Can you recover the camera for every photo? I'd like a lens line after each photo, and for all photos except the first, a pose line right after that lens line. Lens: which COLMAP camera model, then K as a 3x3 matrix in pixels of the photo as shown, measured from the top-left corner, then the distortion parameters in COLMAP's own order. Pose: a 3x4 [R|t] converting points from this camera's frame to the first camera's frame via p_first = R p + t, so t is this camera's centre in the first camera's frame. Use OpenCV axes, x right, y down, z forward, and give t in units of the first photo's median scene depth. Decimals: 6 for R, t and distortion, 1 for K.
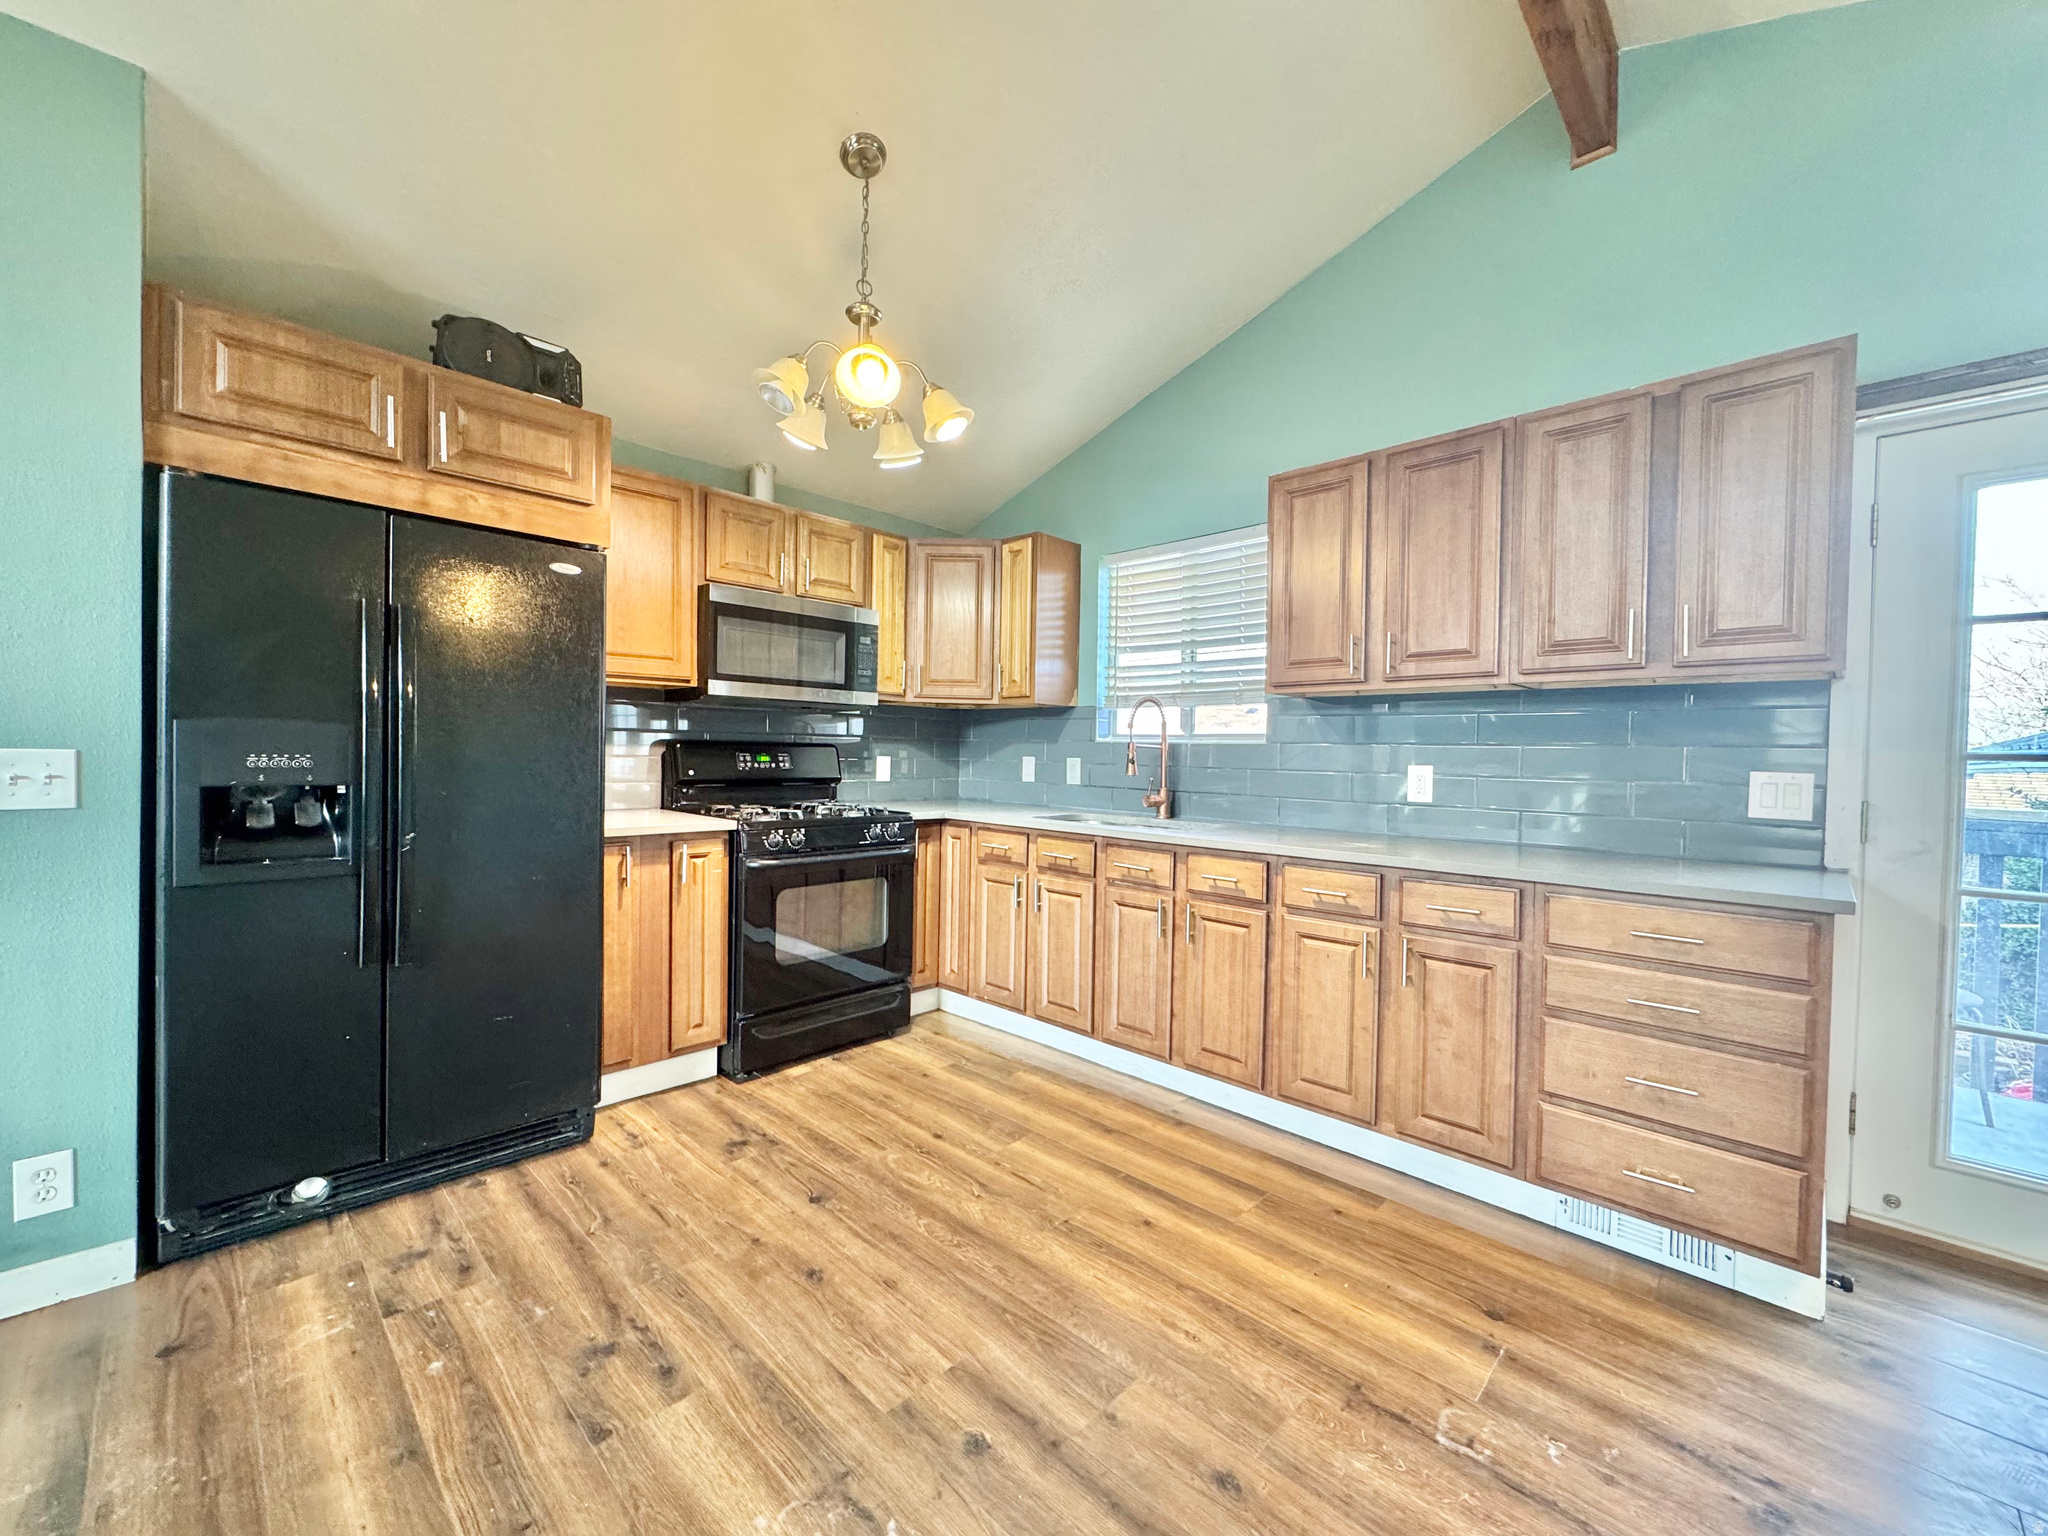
lens RADIAL K [[817.3, 0, 1025.7], [0, 817.3, 767.4], [0, 0, 1]] dist [-0.003940, -0.000136]
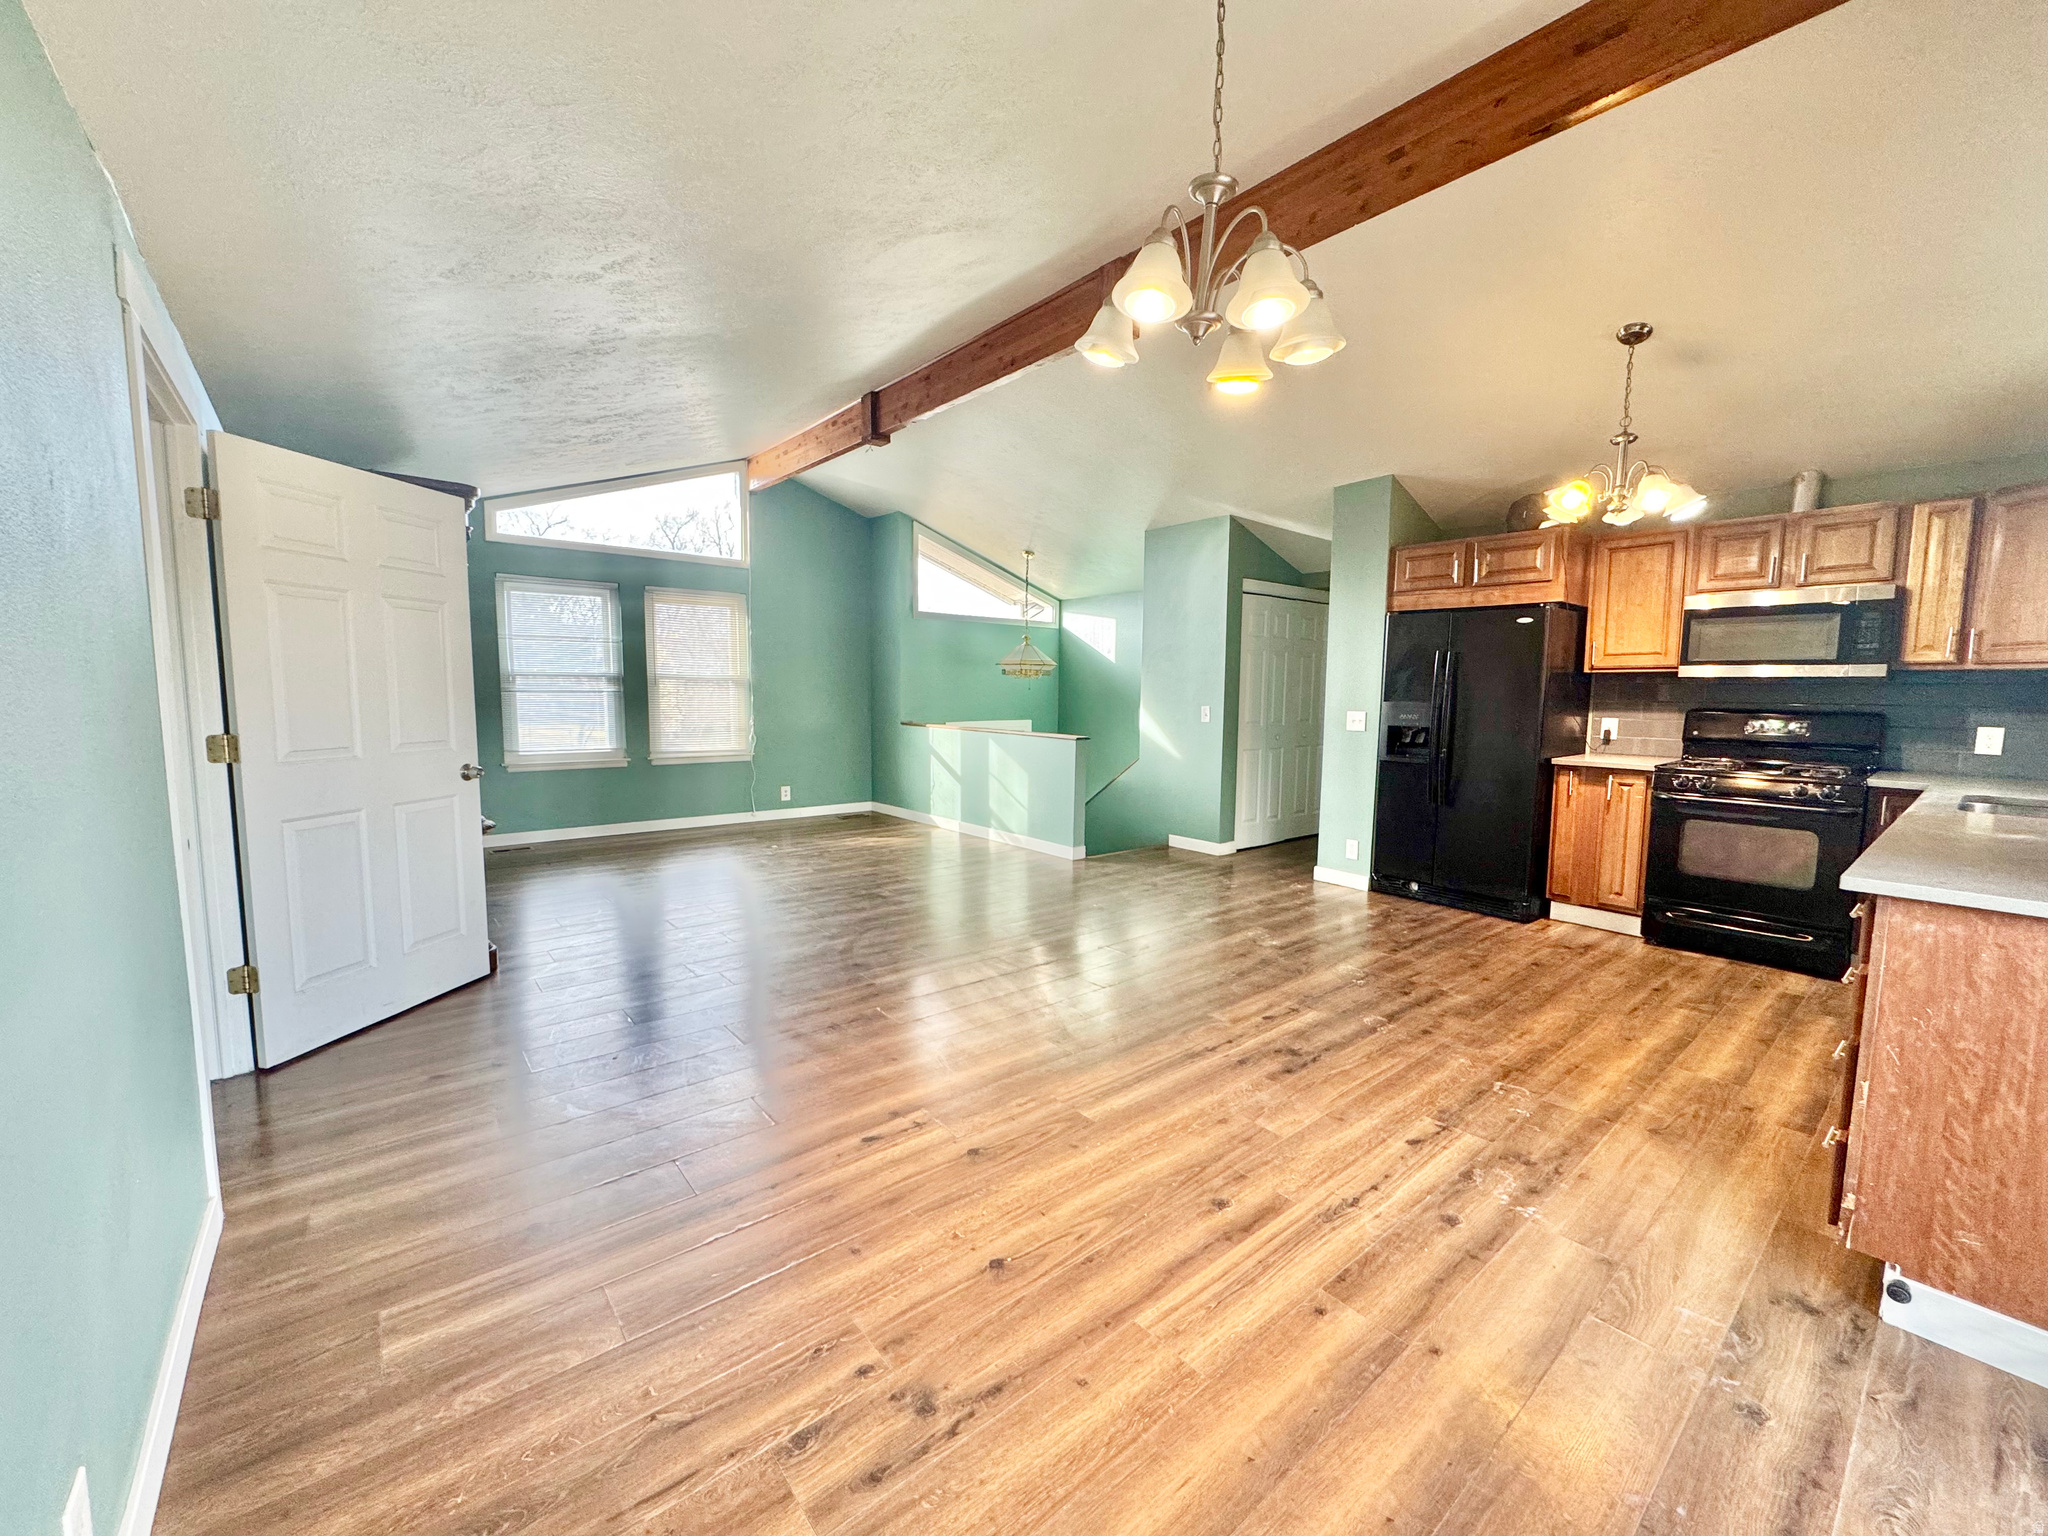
lens RADIAL K [[817.3, 0, 1025.7], [0, 817.3, 767.4], [0, 0, 1]] dist [-0.003940, -0.000136]
pose [[-0.109194, 0.076482, -0.991074, 1.512888], [-0.031197, 0.996281, 0.080321, -0.015587], [0.993531, 0.039689, -0.106401, 0.046425]]
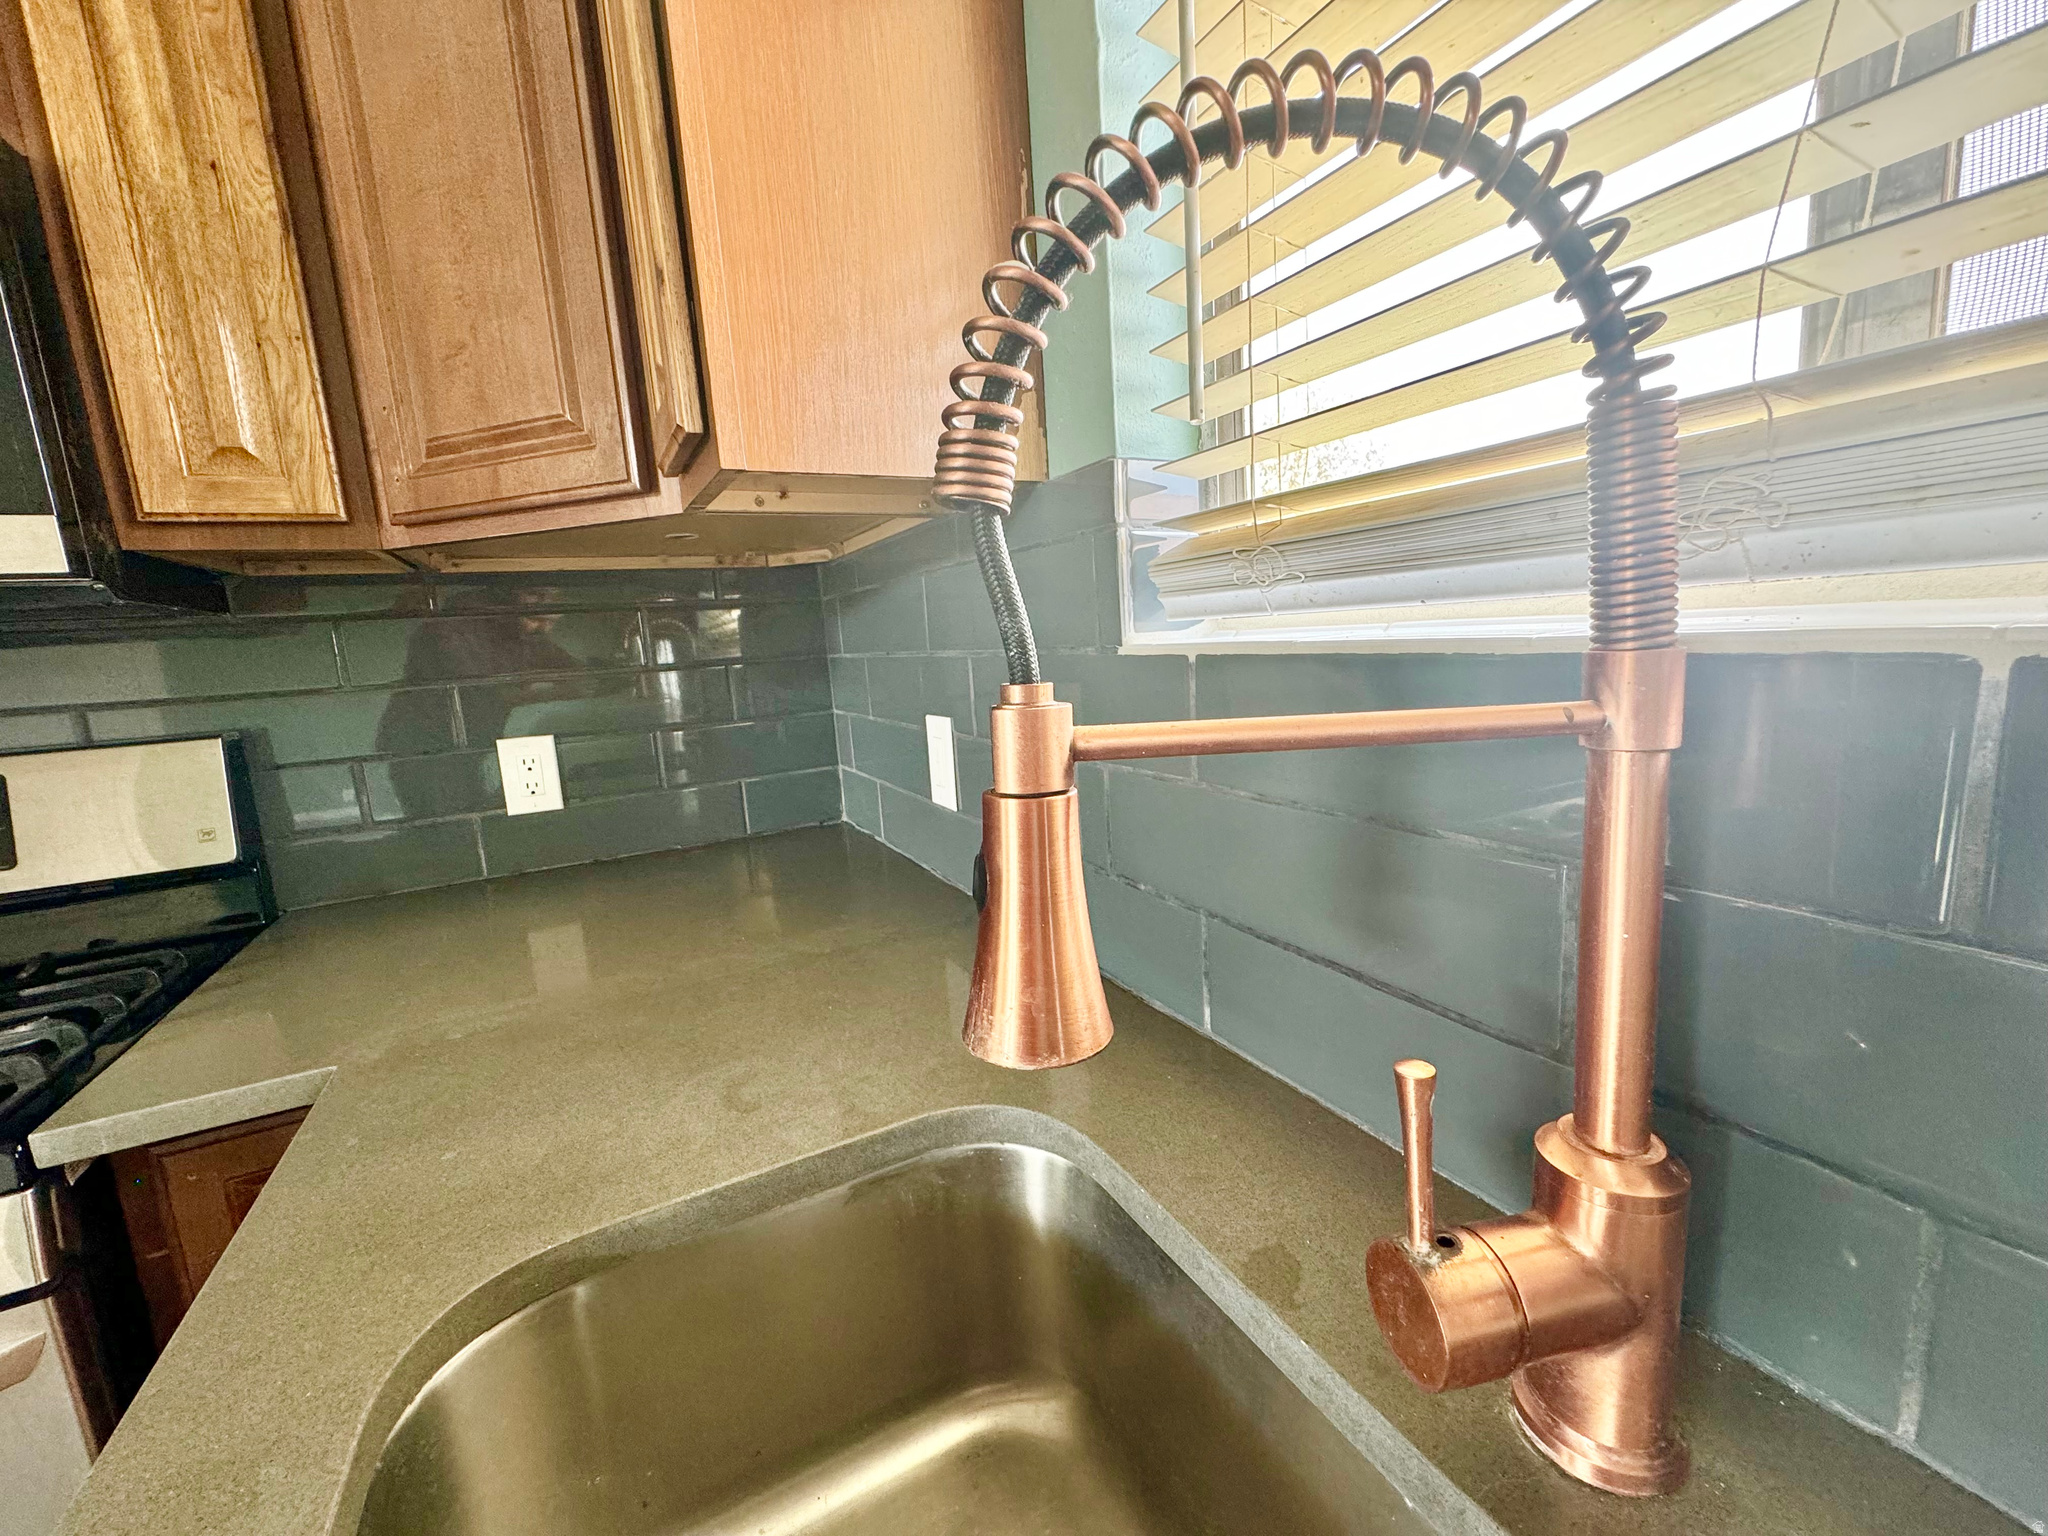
lens RADIAL K [[817.3, 0, 1025.7], [0, 817.3, 767.4], [0, 0, 1]] dist [-0.003940, -0.000136]
pose [[0.952744, -0.029824, -0.302308, 0.201218], [0.074597, 0.987667, 0.137657, -0.055459], [0.294474, -0.153703, 0.943218, 1.343056]]
